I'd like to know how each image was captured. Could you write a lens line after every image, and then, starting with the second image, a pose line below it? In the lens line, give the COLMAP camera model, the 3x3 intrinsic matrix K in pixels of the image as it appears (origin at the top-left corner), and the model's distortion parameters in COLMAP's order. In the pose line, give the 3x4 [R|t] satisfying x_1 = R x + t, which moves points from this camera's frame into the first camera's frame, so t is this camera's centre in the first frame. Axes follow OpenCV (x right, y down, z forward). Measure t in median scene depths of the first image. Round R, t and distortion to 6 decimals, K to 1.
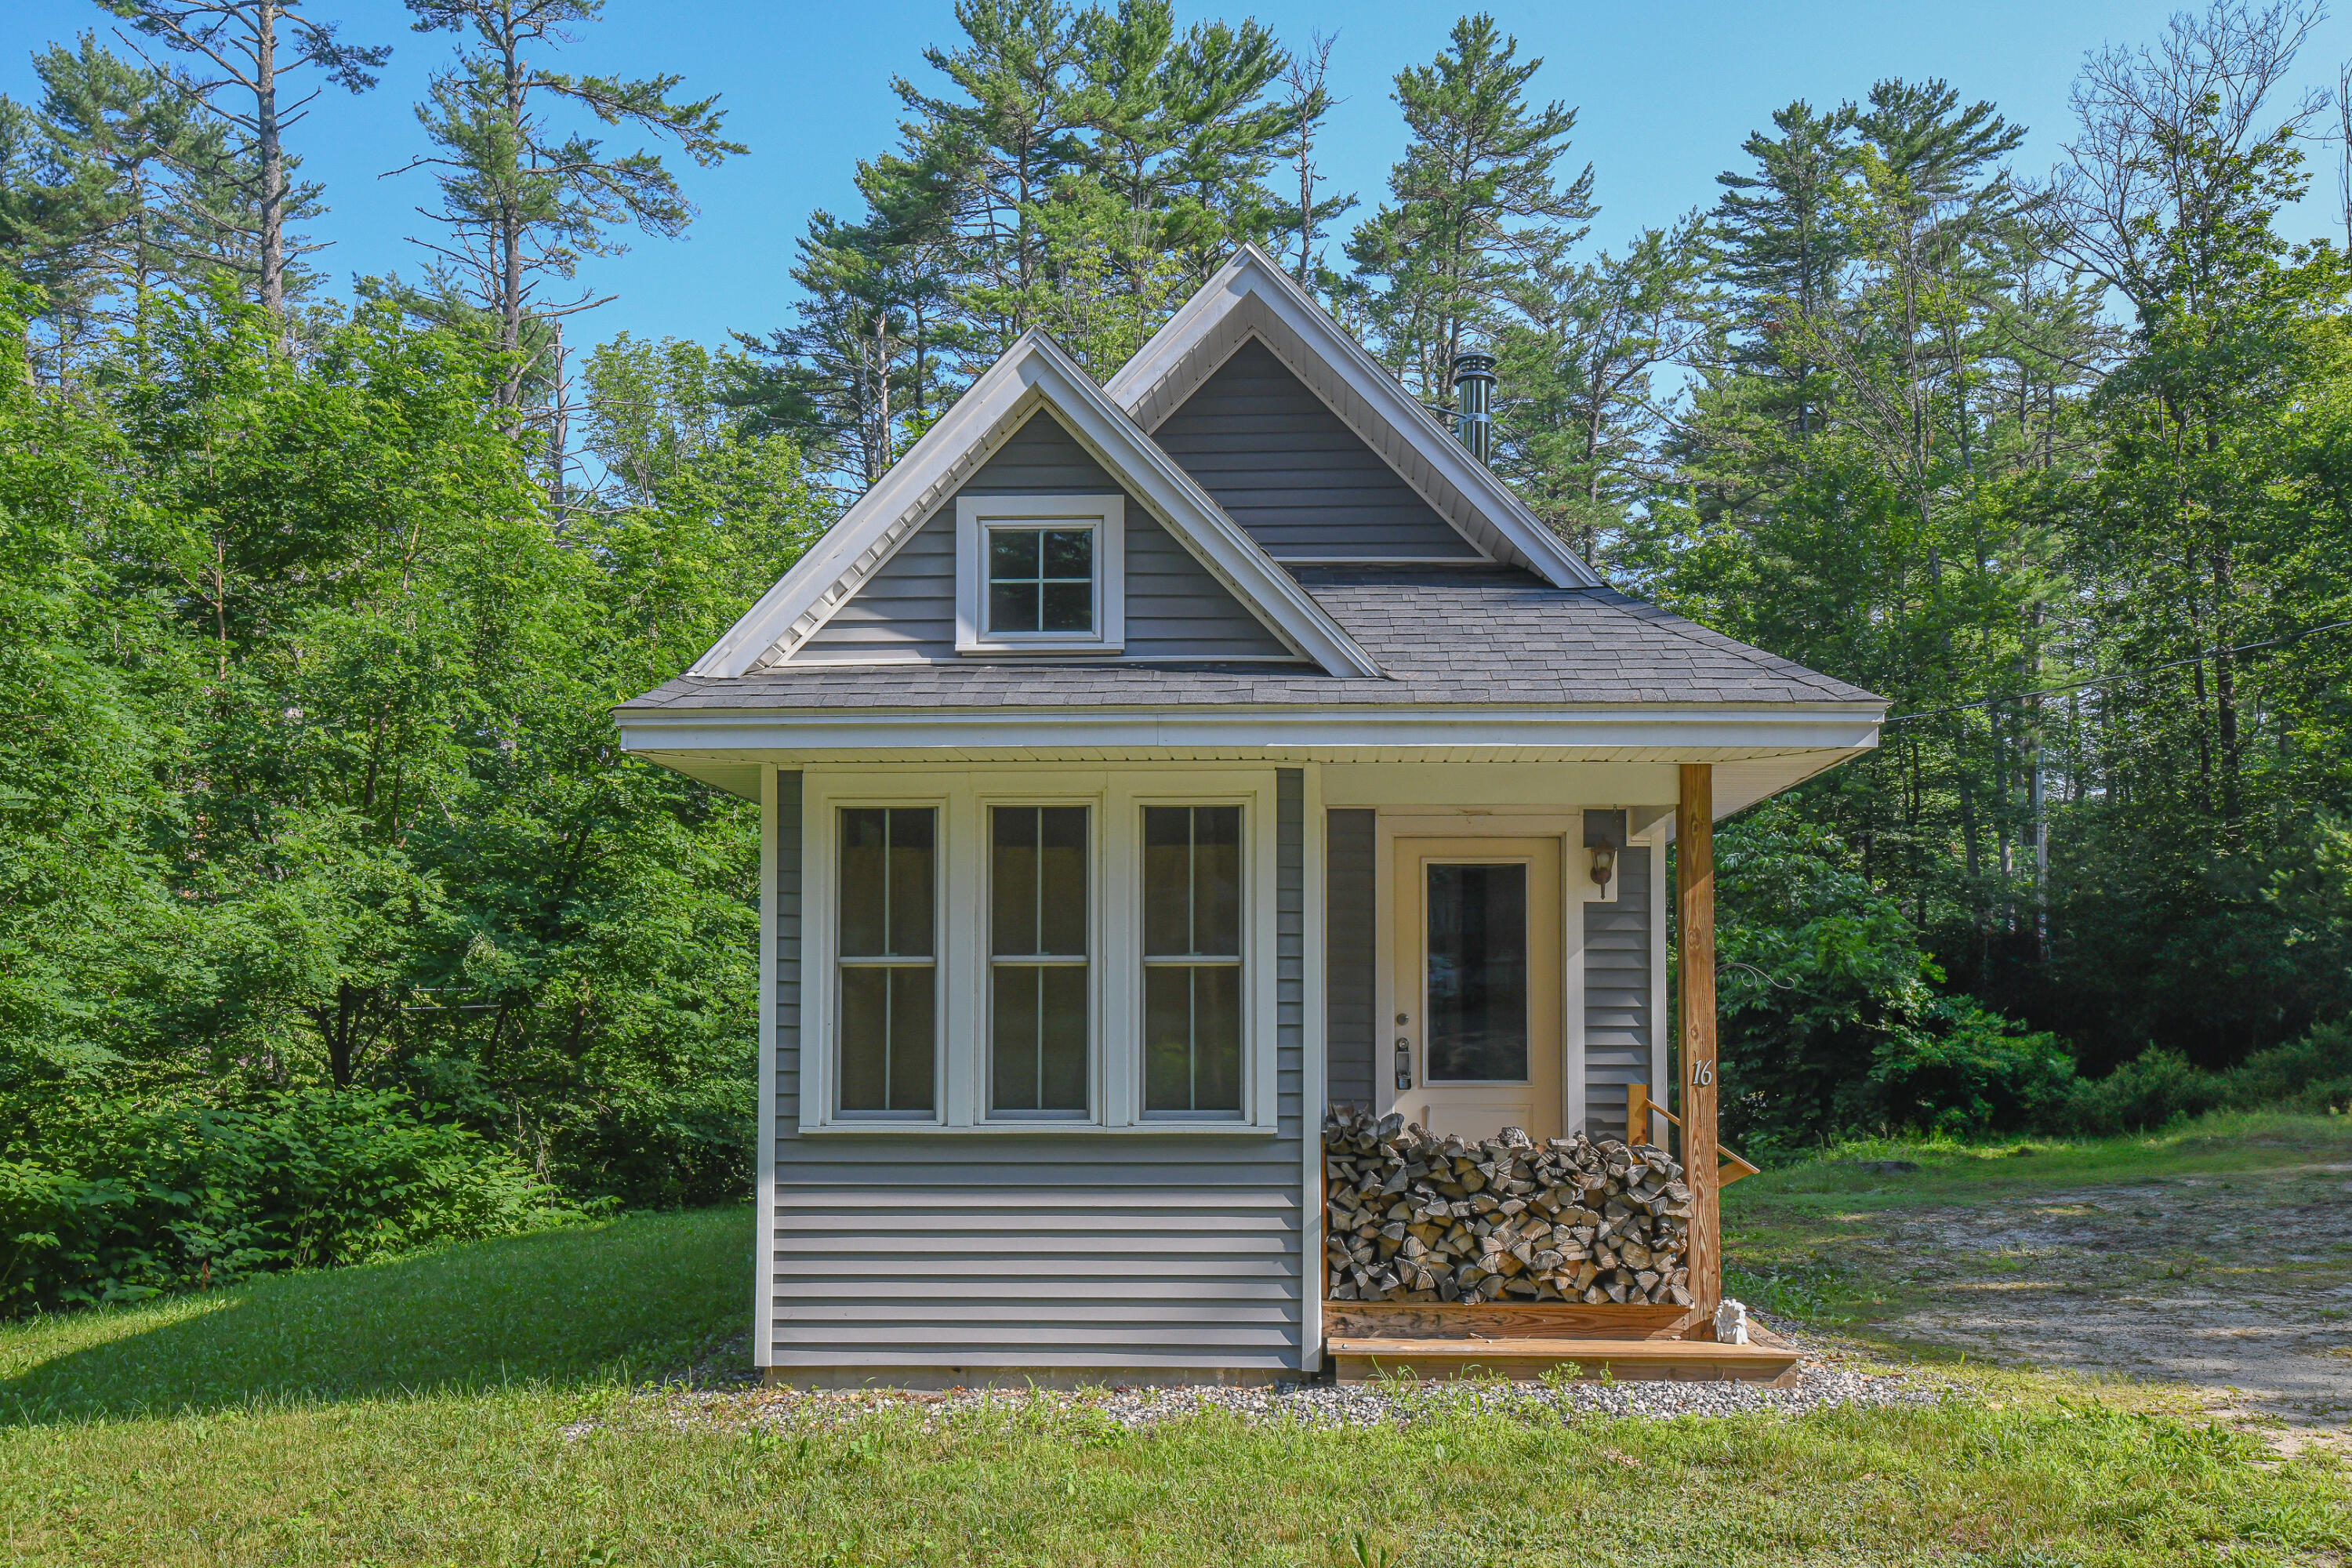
lens RADIAL K [[1982.1, 0, 1218.1], [0, 1982.1, 938.7], [0, 0, 1]] dist [0.045937, -0.005550]
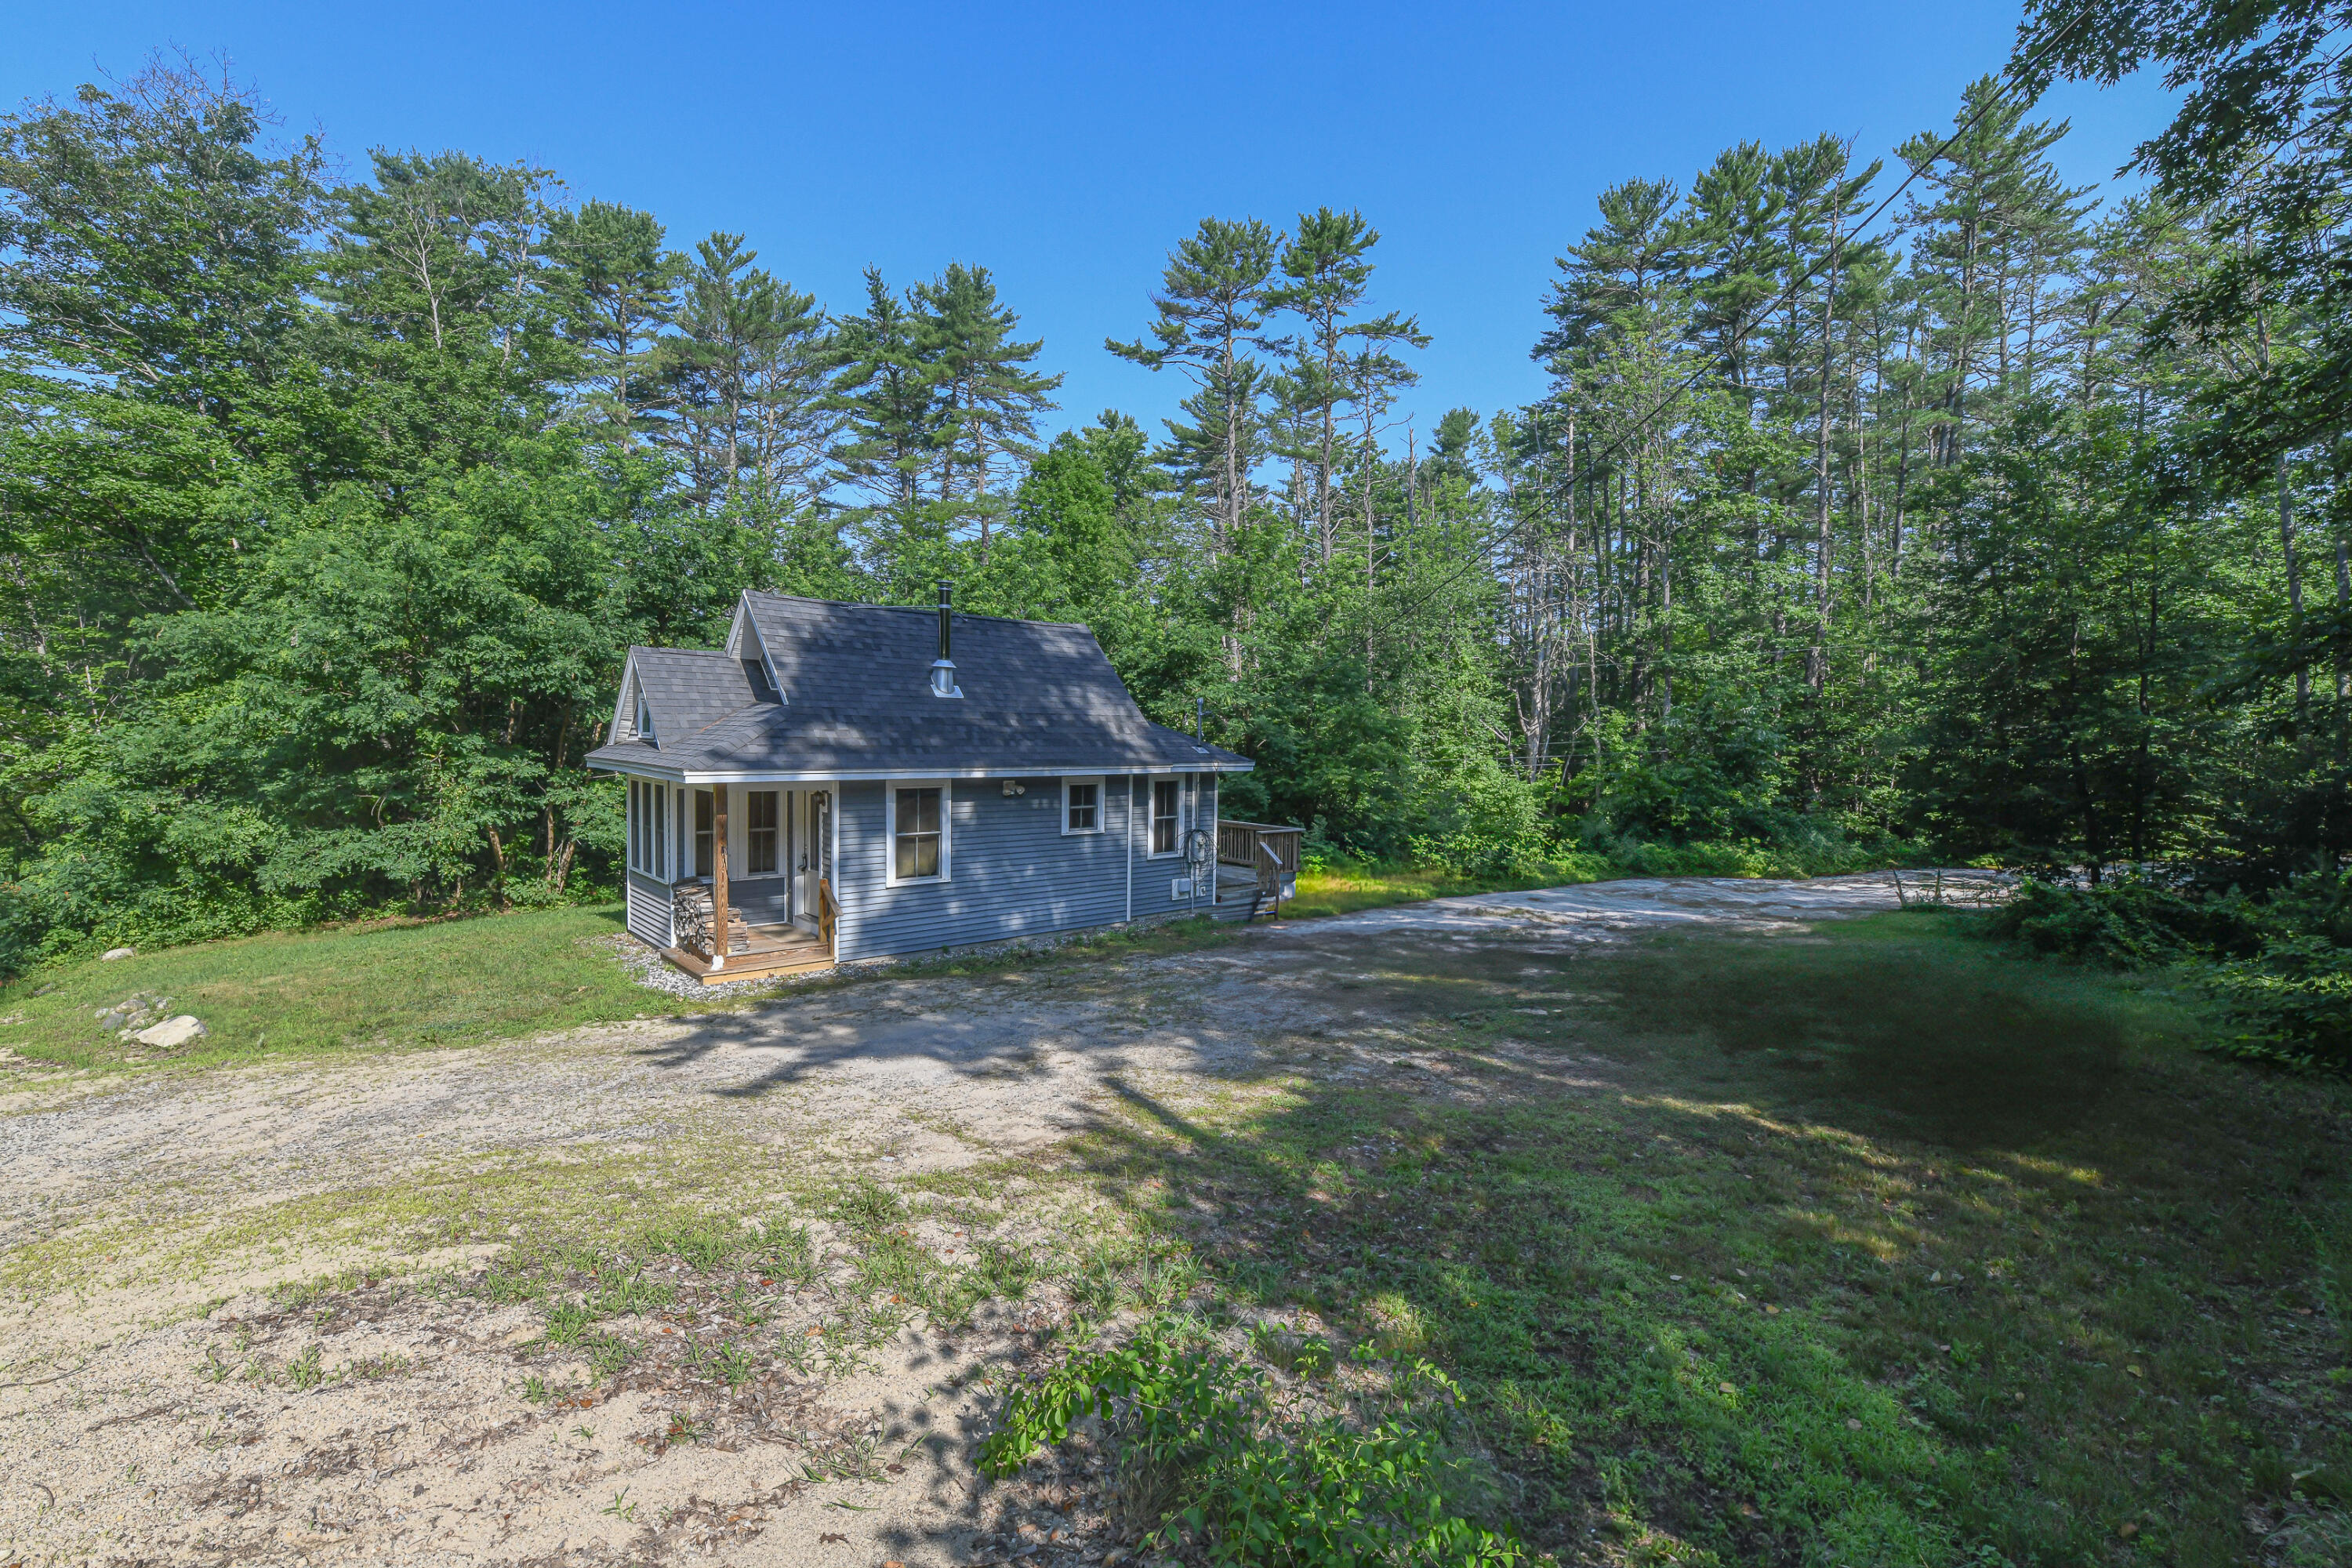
lens RADIAL K [[1028.4, 0, 1148.7], [0, 1028.4, 780.9], [0, 0, 1]] dist [0.000932, -0.013540]
pose [[0.686083, 0.046362, -0.726045, 0.333836], [0.011407, 0.997159, 0.074454, -0.035514], [0.727434, -0.059364, 0.683605, 0.074808]]
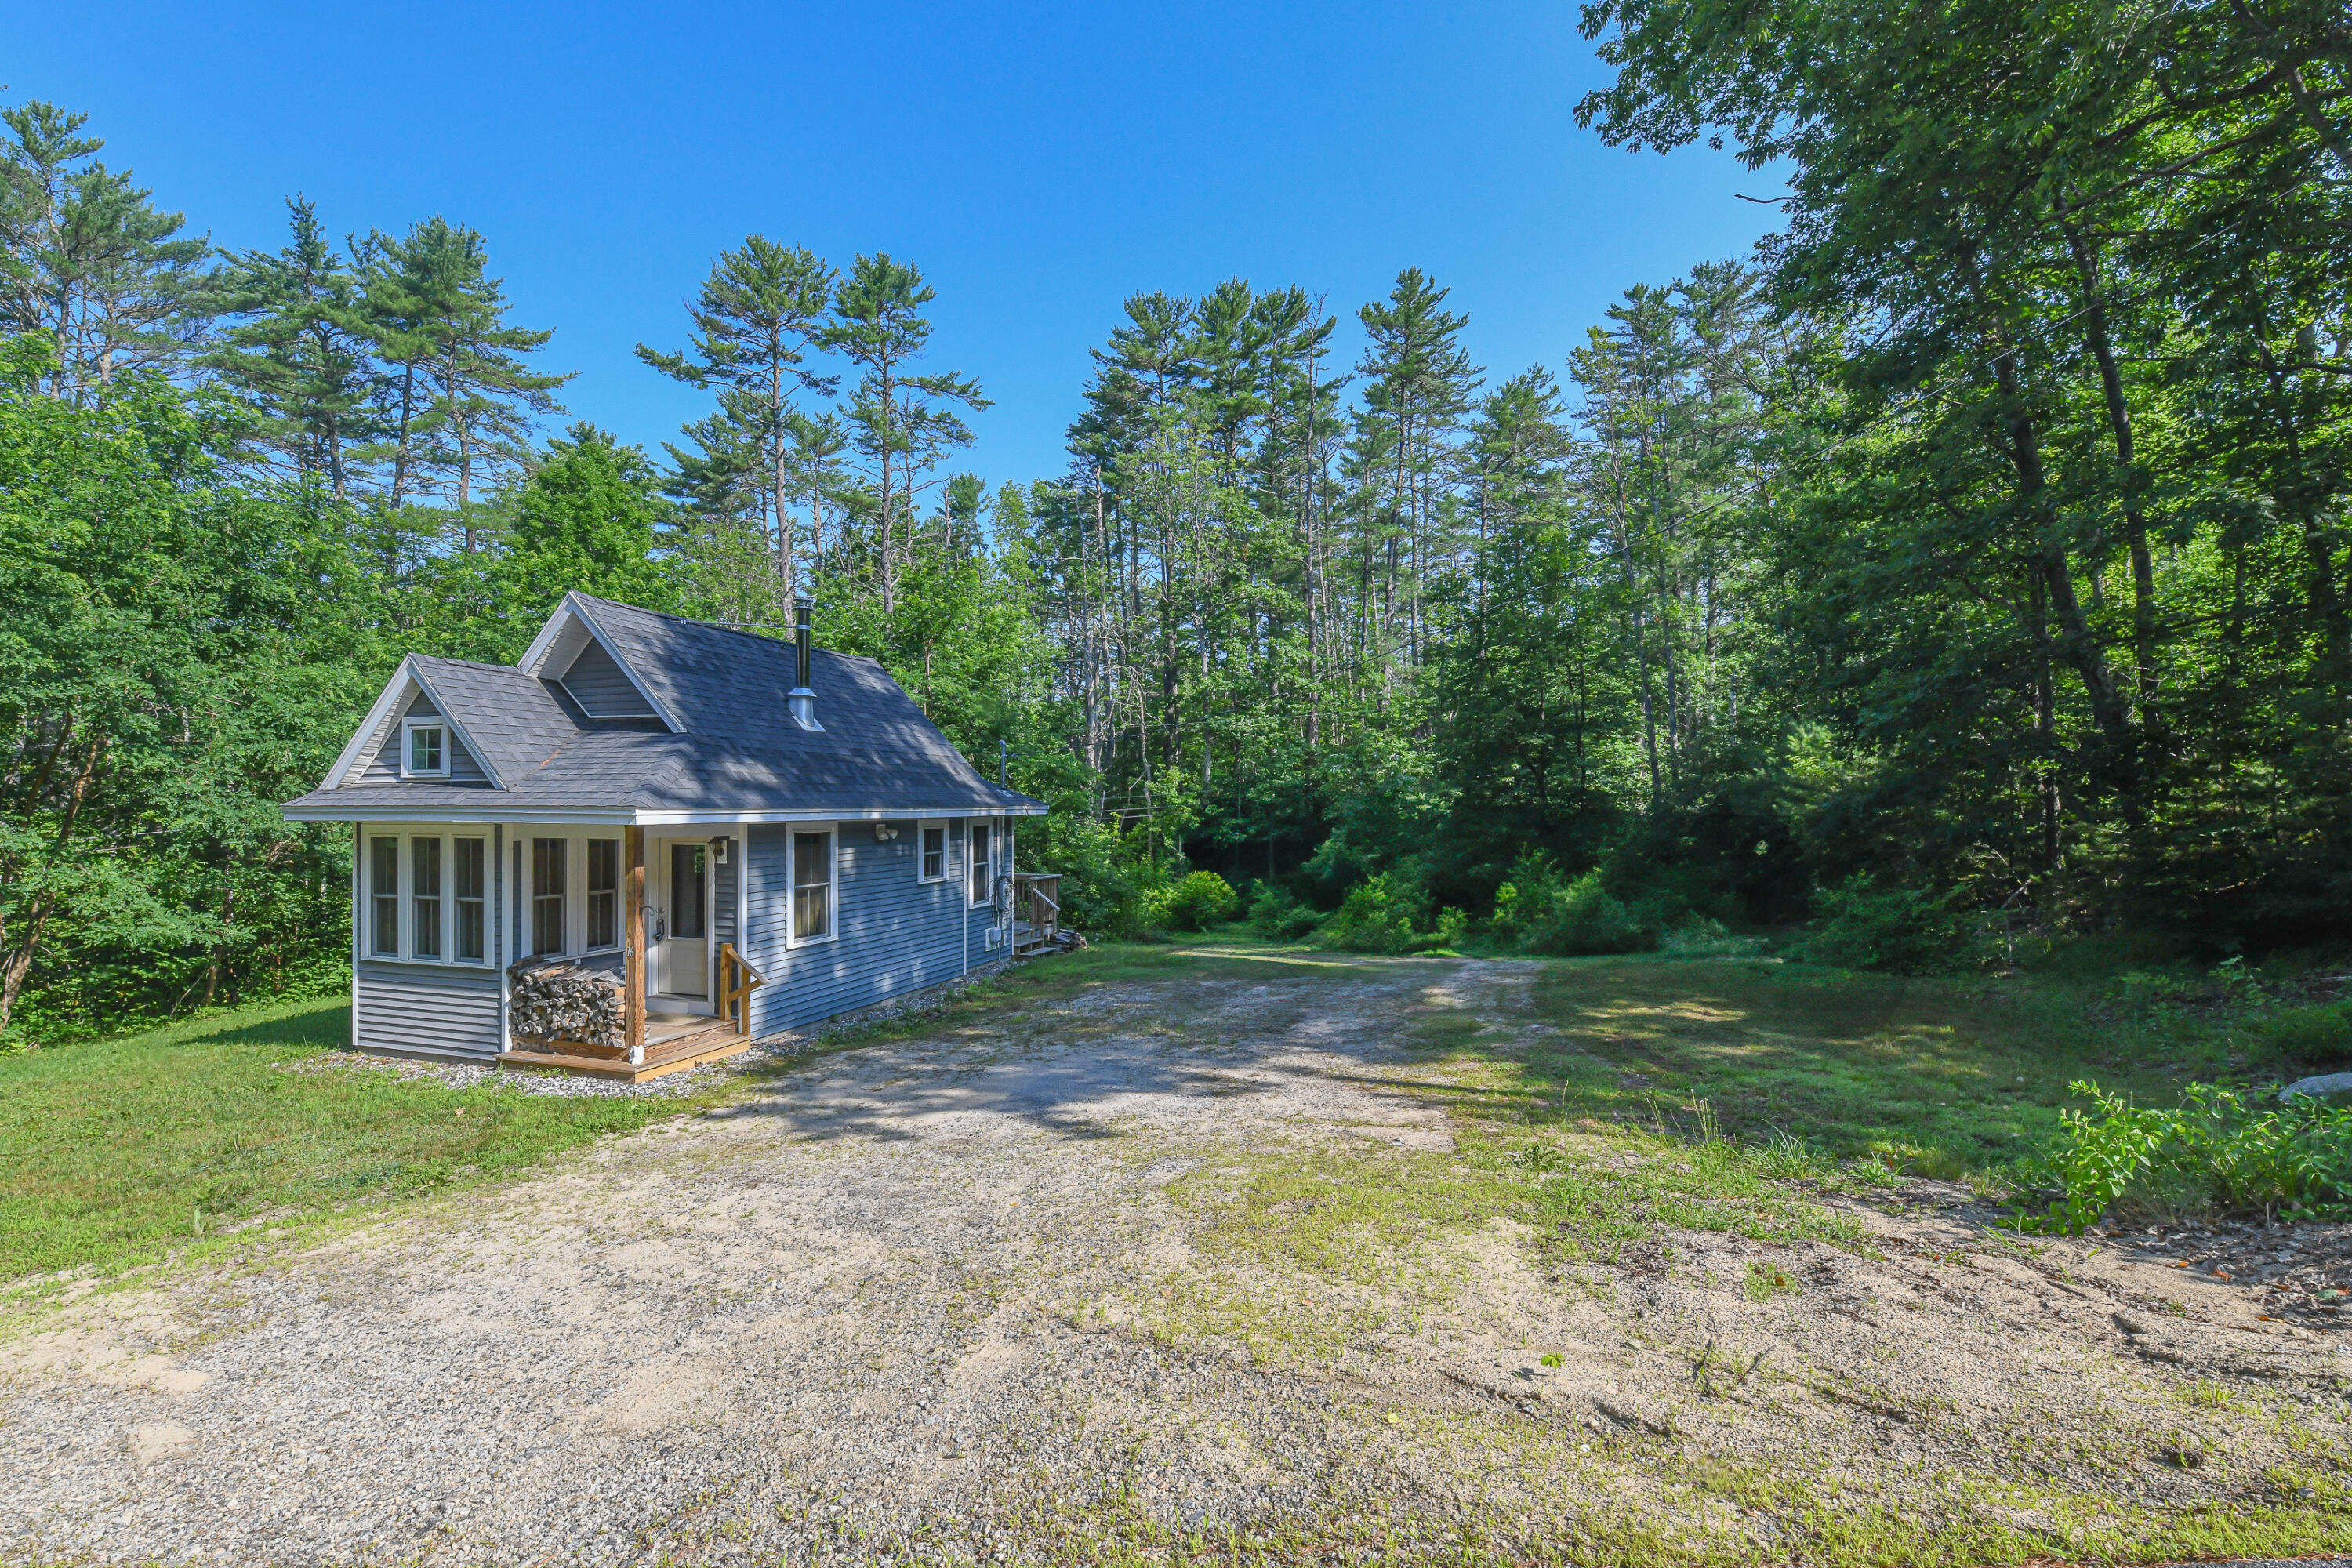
lens RADIAL K [[1083.9, 0, 1124.7], [0, 1083.9, 792.8], [0, 0, 1]] dist [-0.004313, -0.007556]
pose [[0.953441, -0.004630, -0.301544, 0.219885], [0.012889, 0.999594, 0.025405, -0.027226], [0.301304, -0.028109, 0.953114, -0.011645]]
